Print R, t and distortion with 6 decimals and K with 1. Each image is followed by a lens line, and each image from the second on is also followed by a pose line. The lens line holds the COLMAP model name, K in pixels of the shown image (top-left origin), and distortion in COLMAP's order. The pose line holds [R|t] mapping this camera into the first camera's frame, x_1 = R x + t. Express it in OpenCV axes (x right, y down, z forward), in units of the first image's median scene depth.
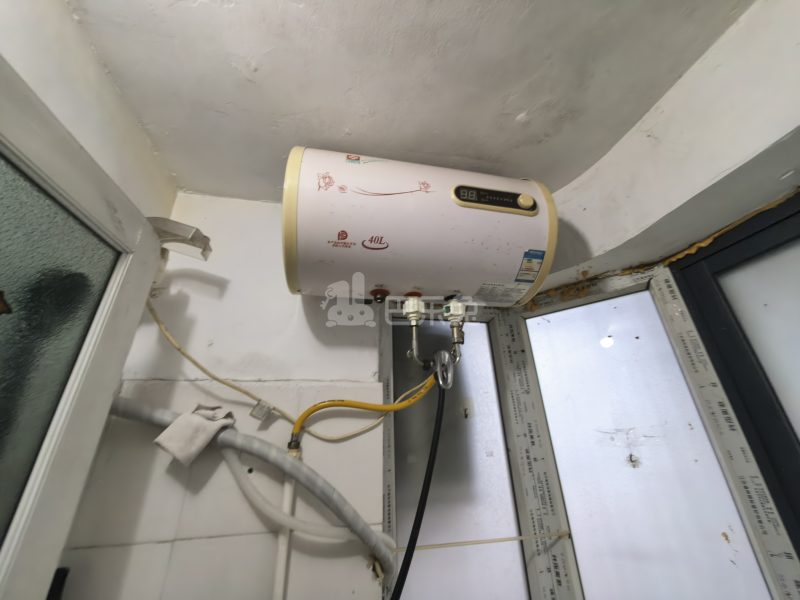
lens RADIAL K [[316.9, 0, 400.0], [0, 316.9, 300.0], [0, 0, 1]] dist [0.001858, -0.000297]
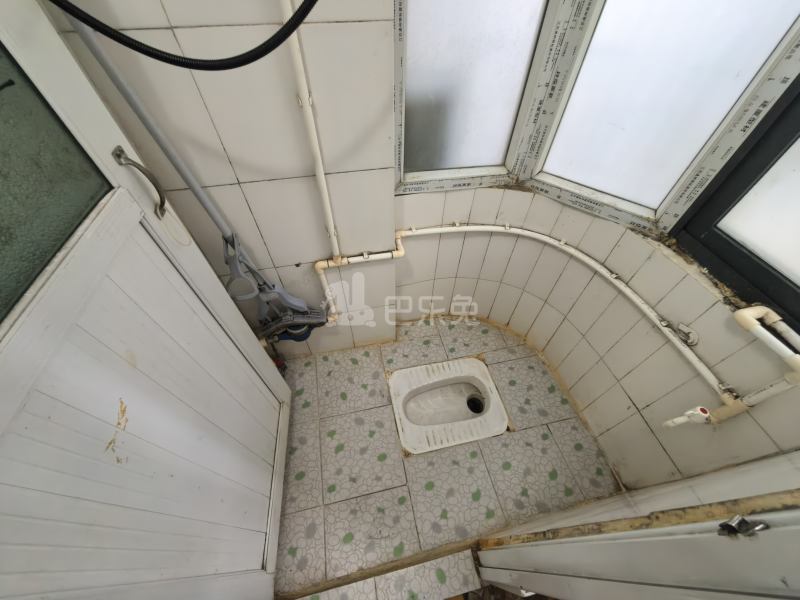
lens RADIAL K [[307.1, 0, 400.0], [0, 307.1, 300.0], [0, 0, 1]] dist [0.001766, -0.002717]
pose [[0.998147, 0.060294, 0.008213, -0.007611], [-0.024192, 0.269347, 0.962739, -0.284994], [0.055836, -0.961154, 0.270307, 0.134575]]
